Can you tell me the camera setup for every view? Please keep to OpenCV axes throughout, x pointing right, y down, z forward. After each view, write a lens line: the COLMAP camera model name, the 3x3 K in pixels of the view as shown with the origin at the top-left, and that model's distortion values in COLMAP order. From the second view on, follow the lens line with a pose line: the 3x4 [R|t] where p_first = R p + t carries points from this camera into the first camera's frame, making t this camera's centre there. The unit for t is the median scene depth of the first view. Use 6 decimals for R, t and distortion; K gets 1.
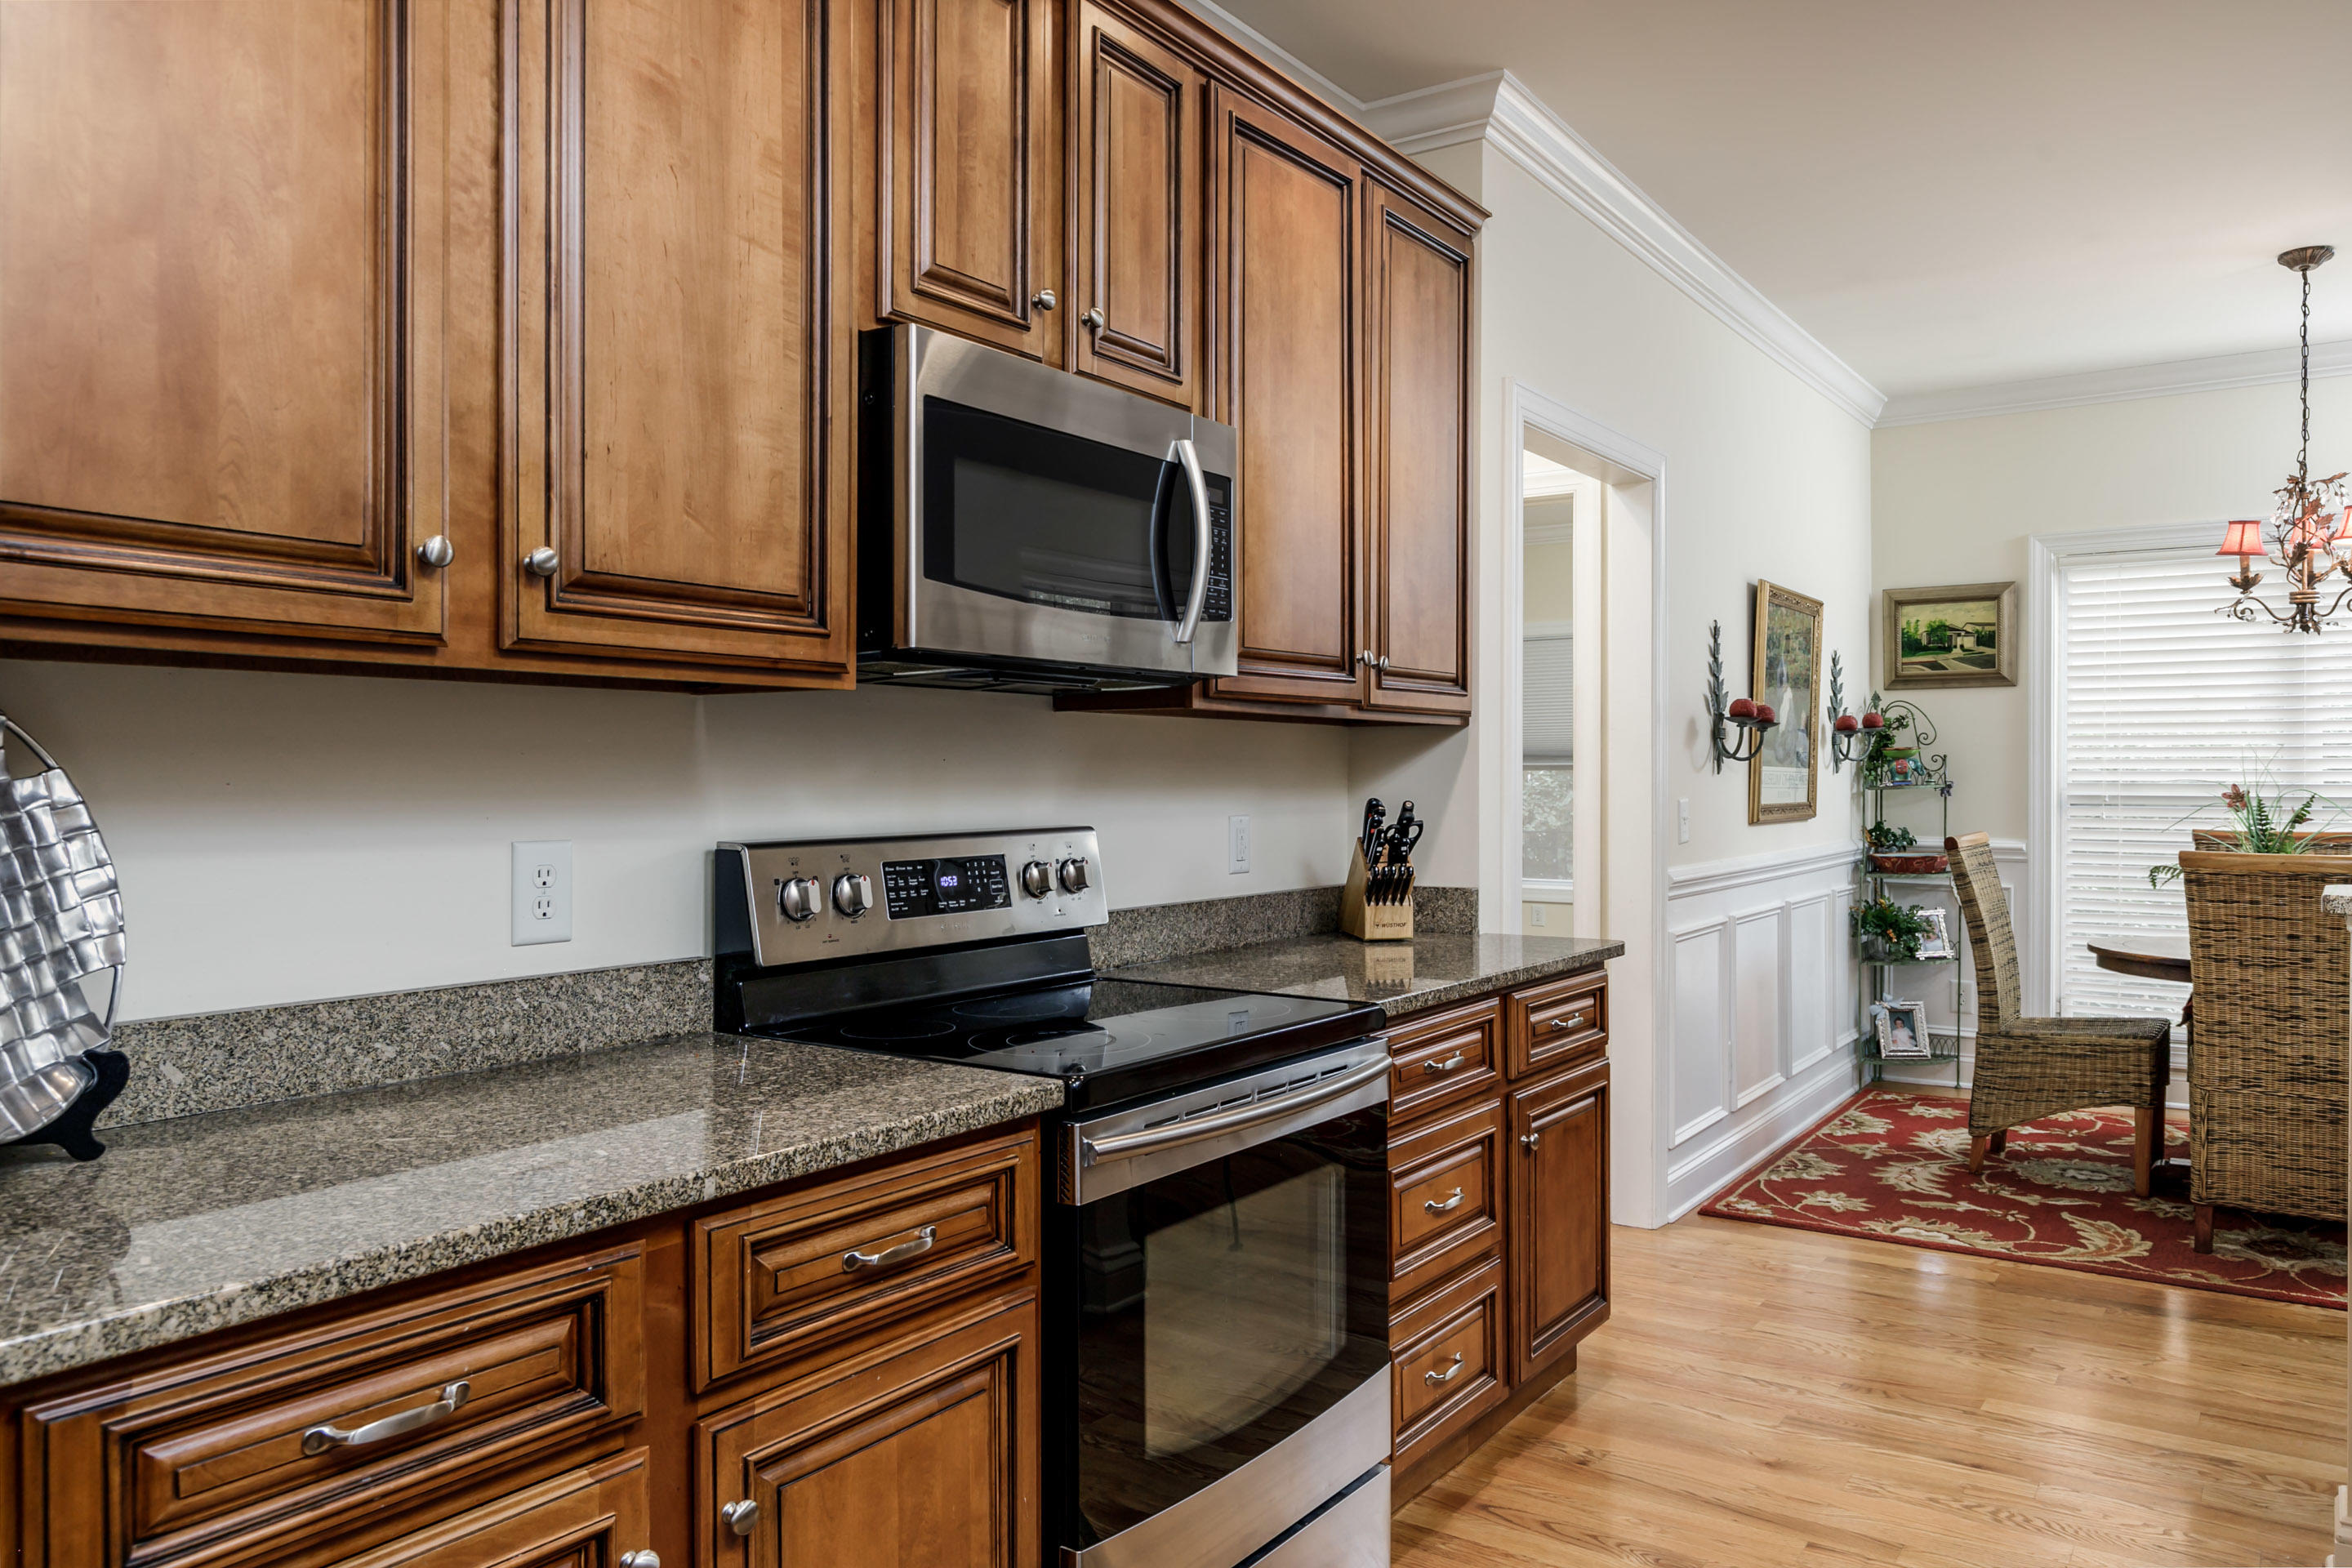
lens RADIAL K [[1639.5, 0, 1180.5], [0, 1639.5, 778.6], [0, 0, 1]] dist [-0.000248, 0.000181]
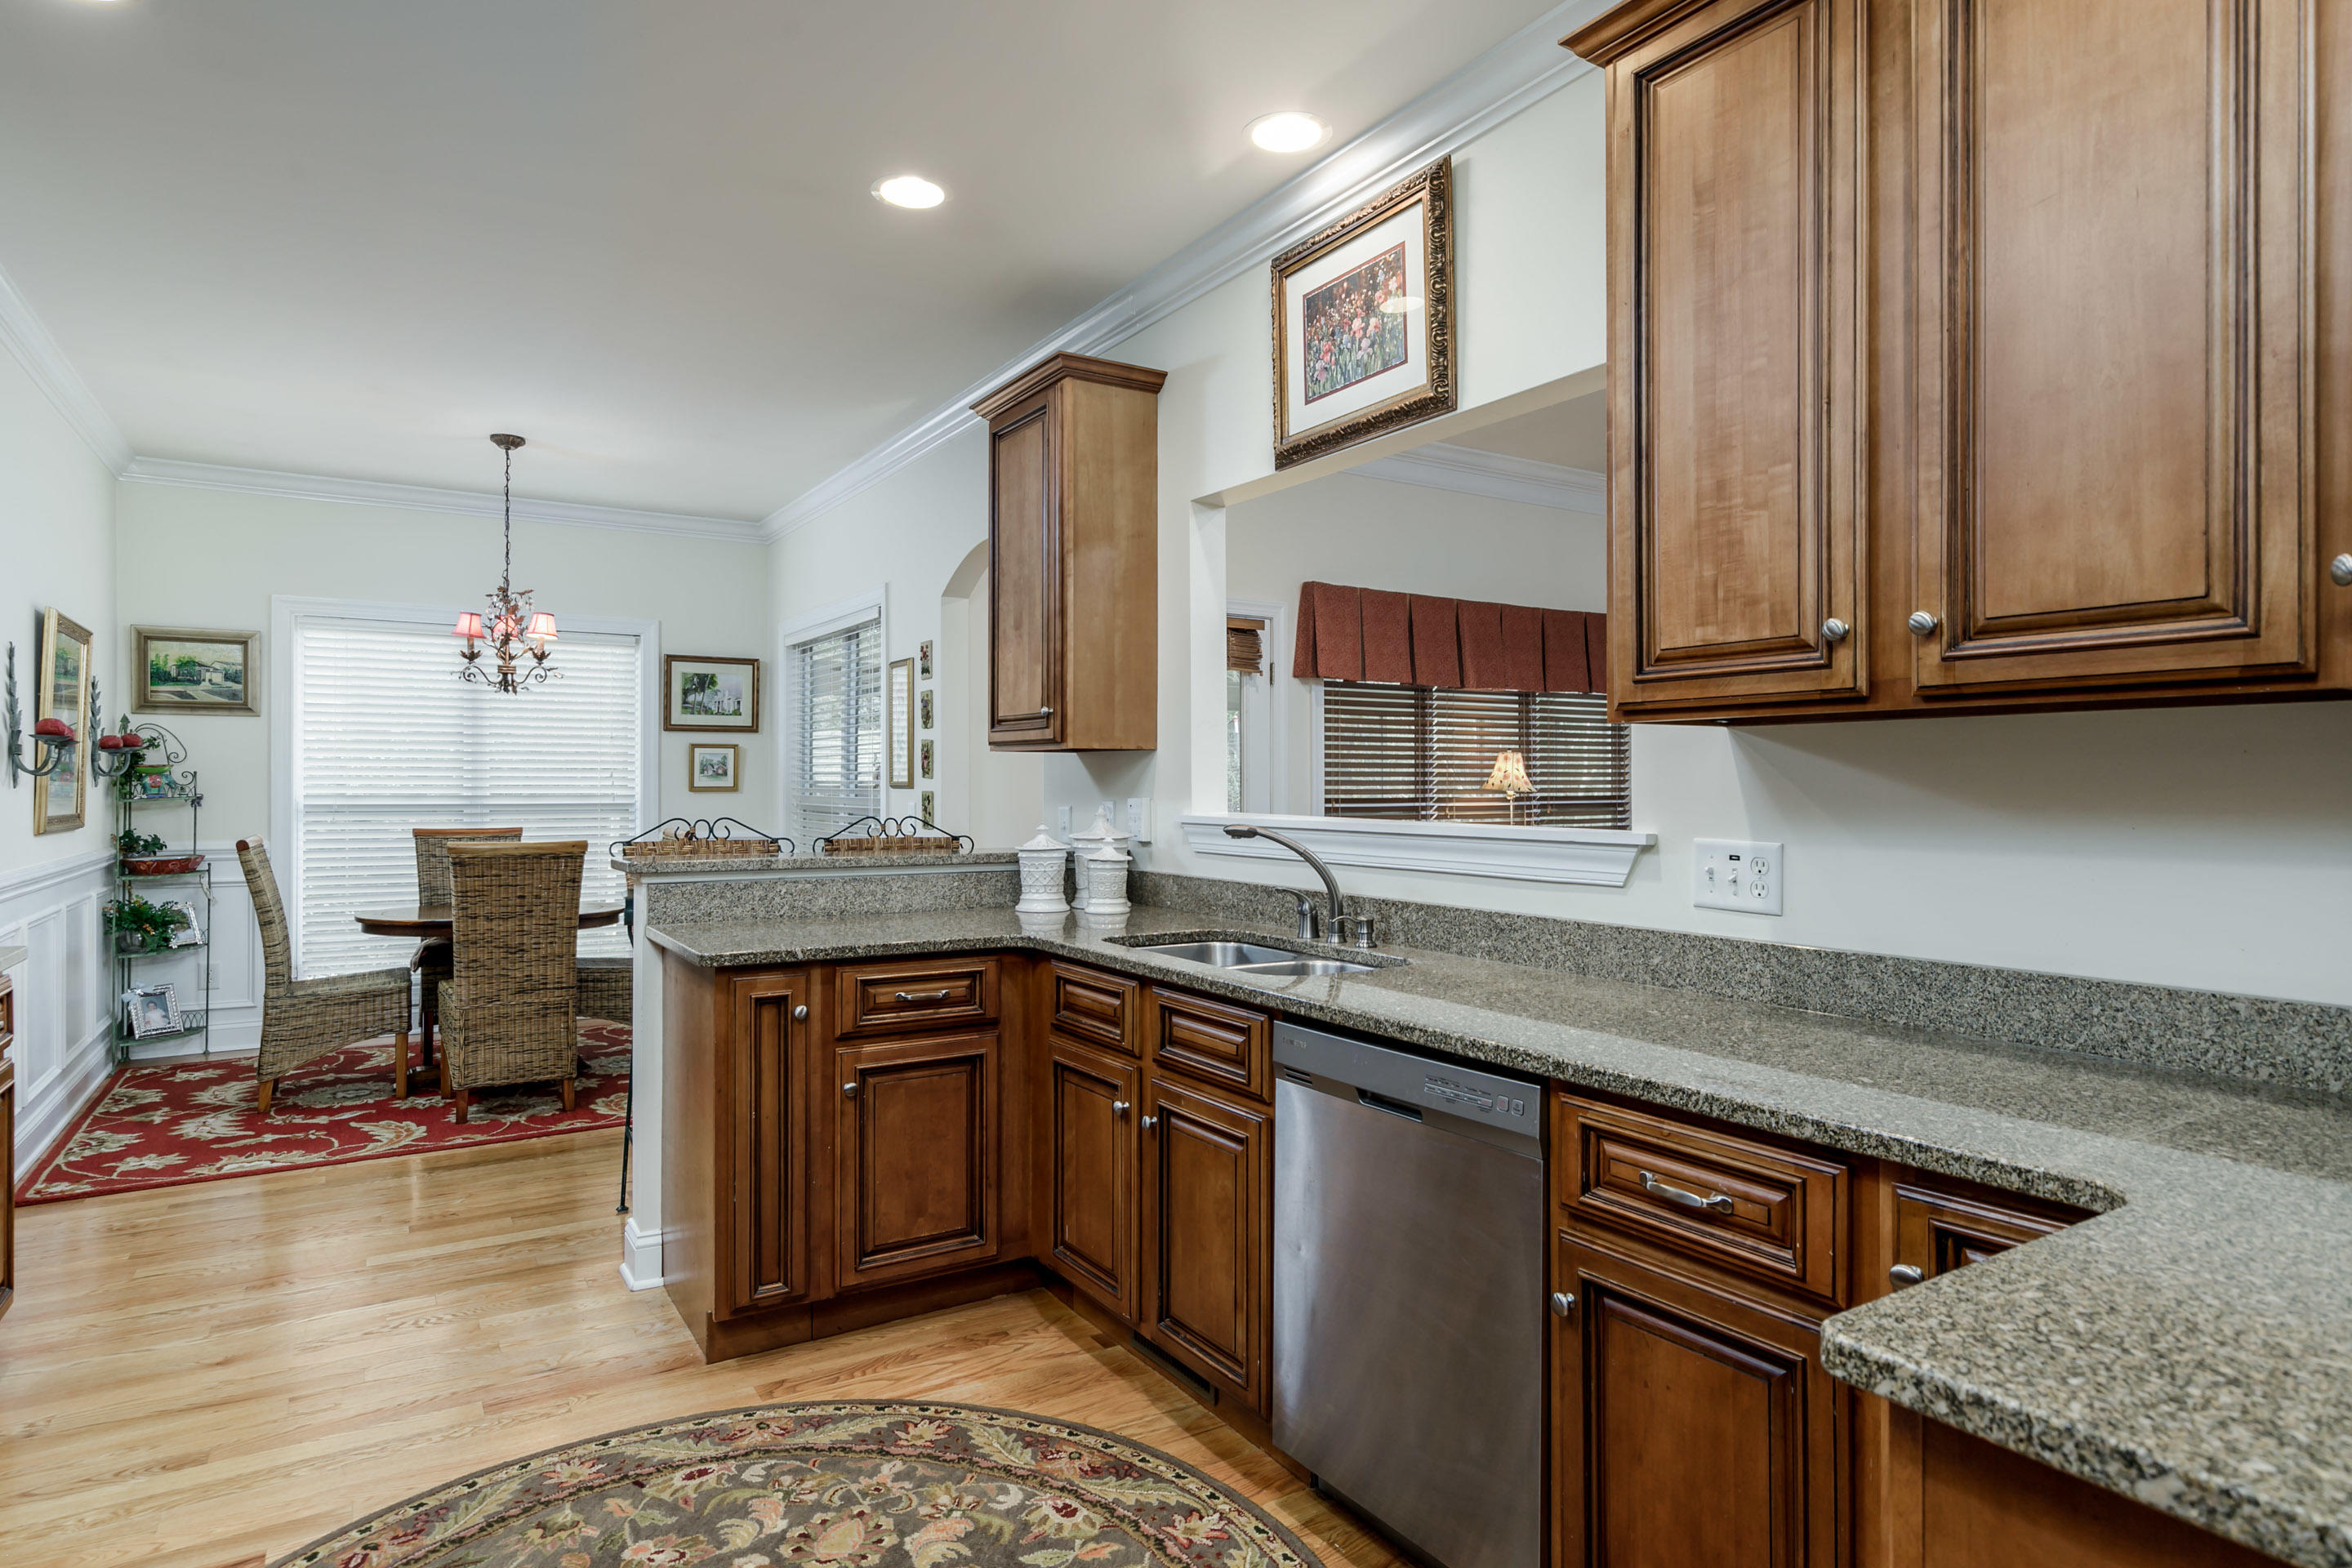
lens RADIAL K [[1285.9, 0, 1173.8], [0, 1285.9, 780.0], [0, 0, 1]] dist [0.000569, -0.000777]
pose [[0.389813, 0.005670, 0.920877, -0.124932], [0.001151, 0.999977, -0.006645, -0.001586], [-0.920893, 0.003650, 0.389797, -0.007453]]
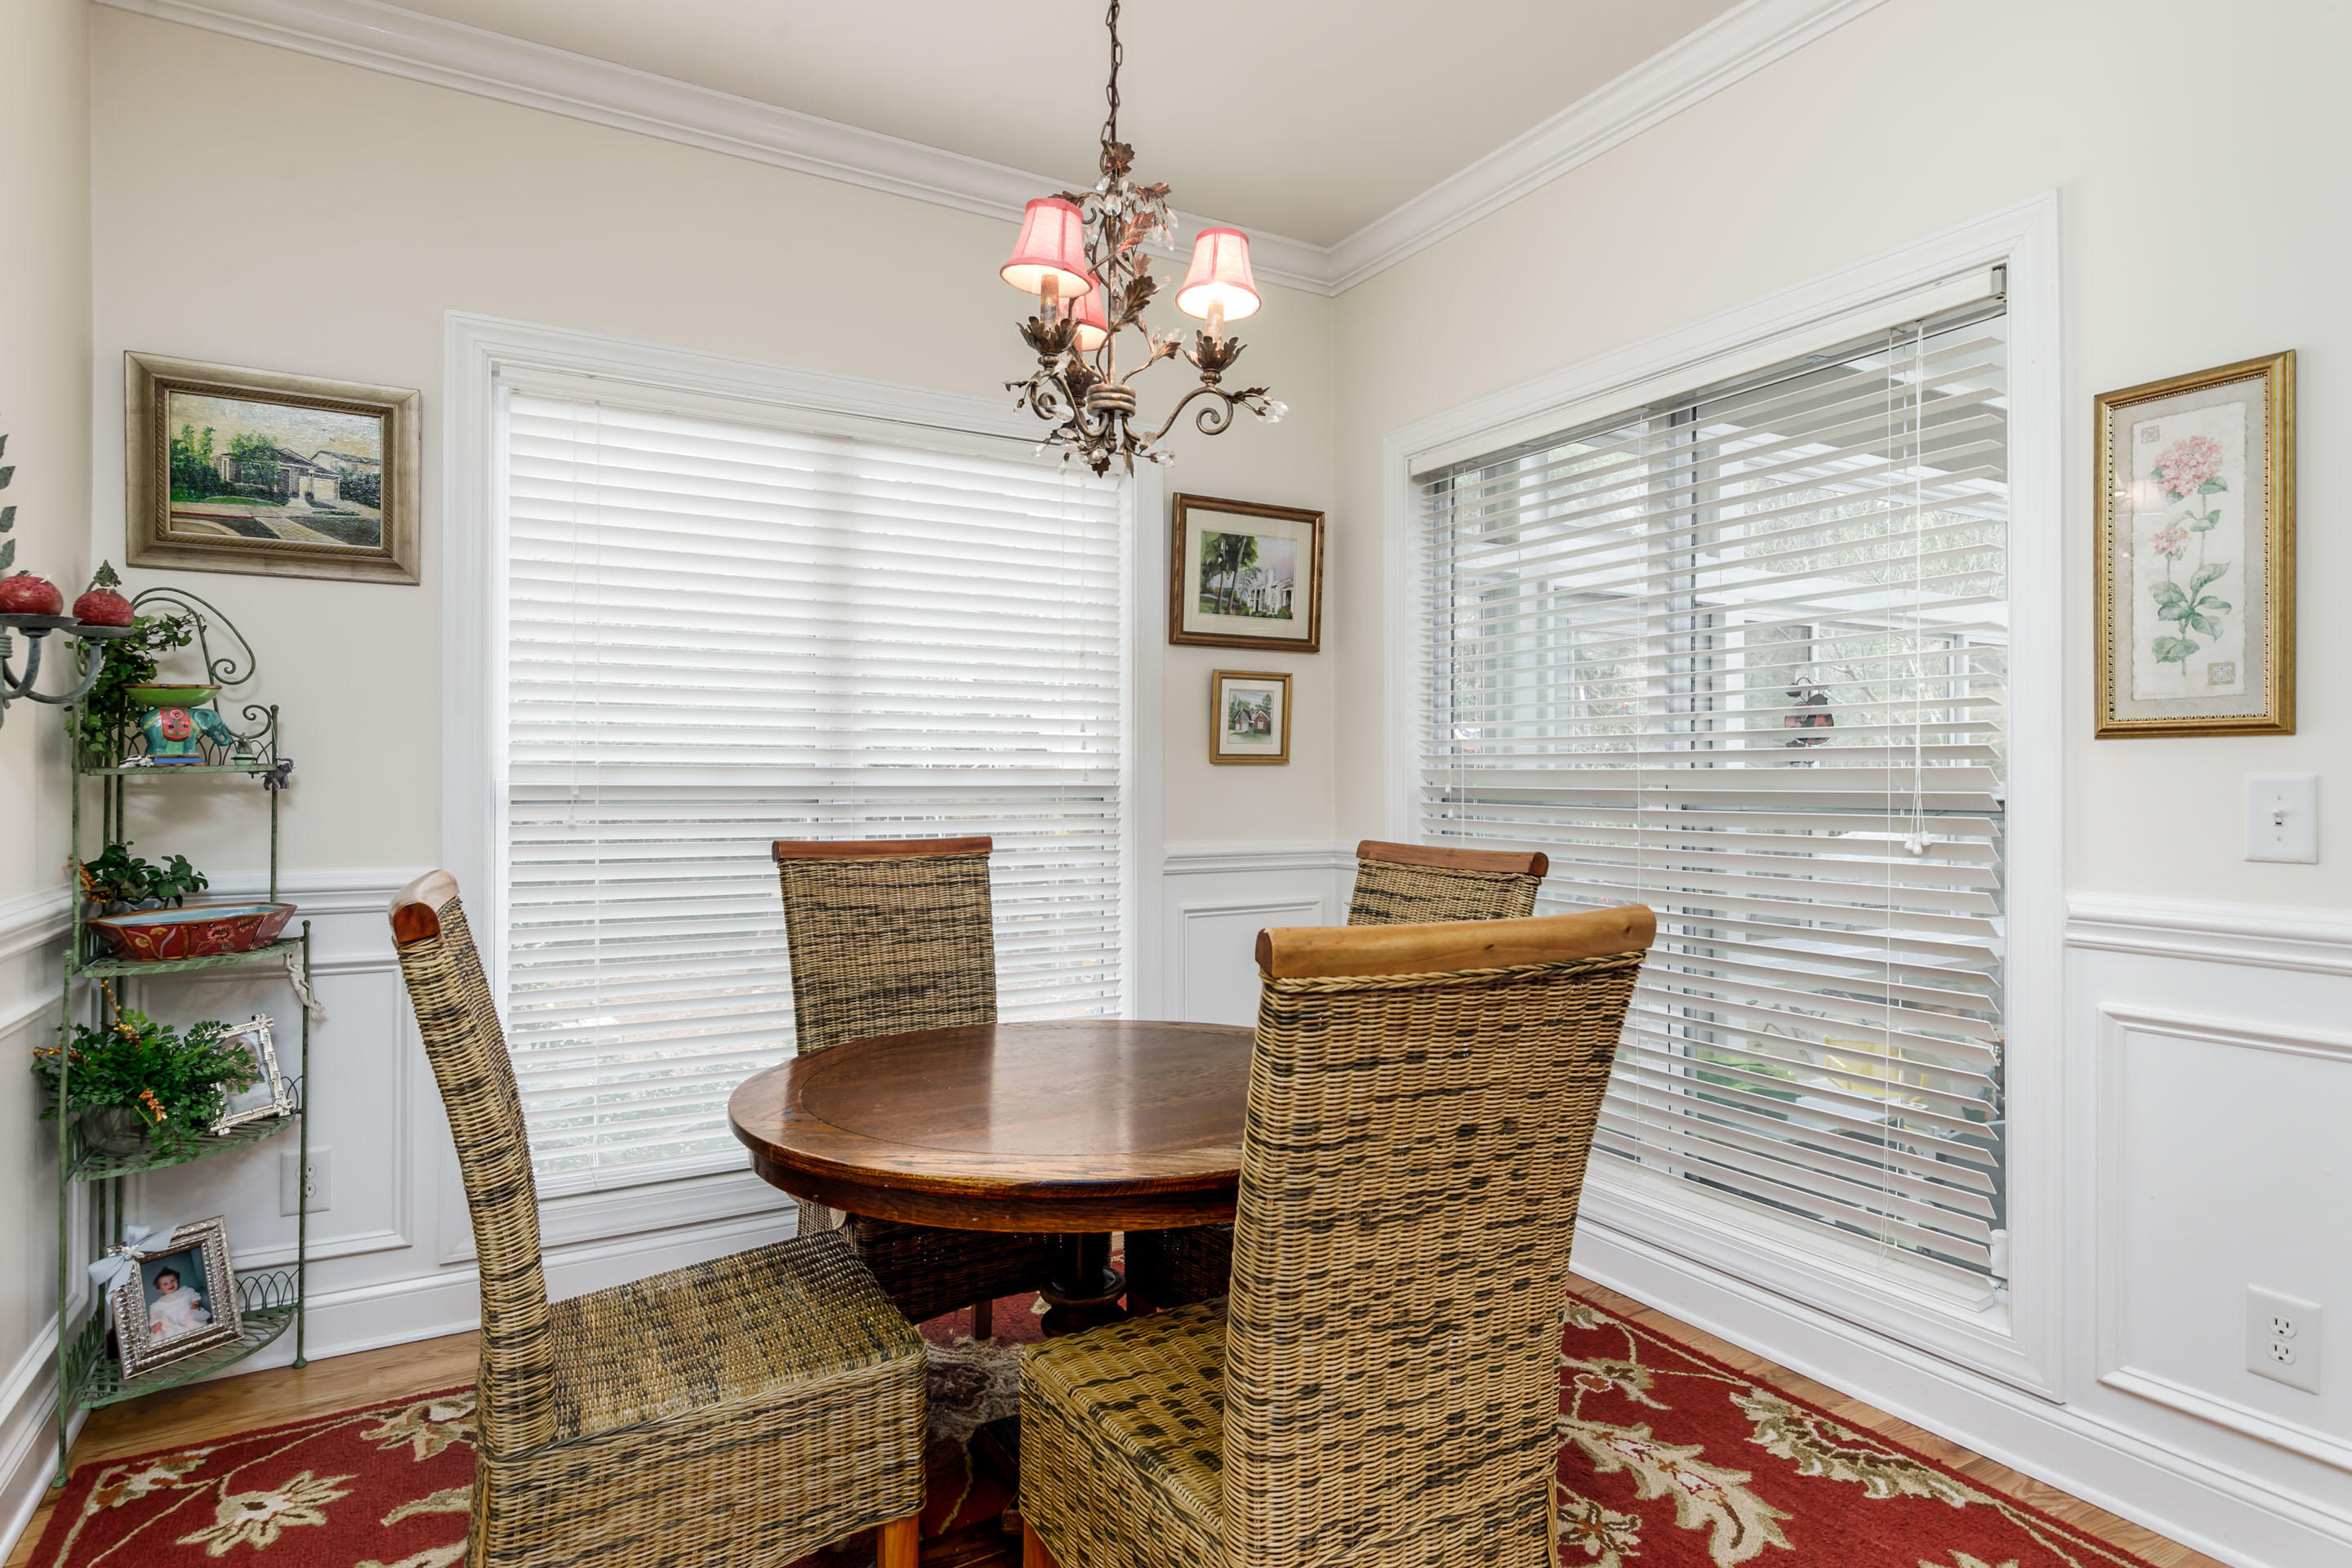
lens RADIAL K [[1285.9, 0, 1186.5], [0, 1285.9, 771.5], [0, 0, 1]] dist [0.000569, -0.000777]
pose [[0.434163, 0.006472, 0.900811, 0.268853], [0.000800, 0.999971, -0.007570, 0.009908], [-0.900834, 0.004008, 0.434145, 0.663958]]
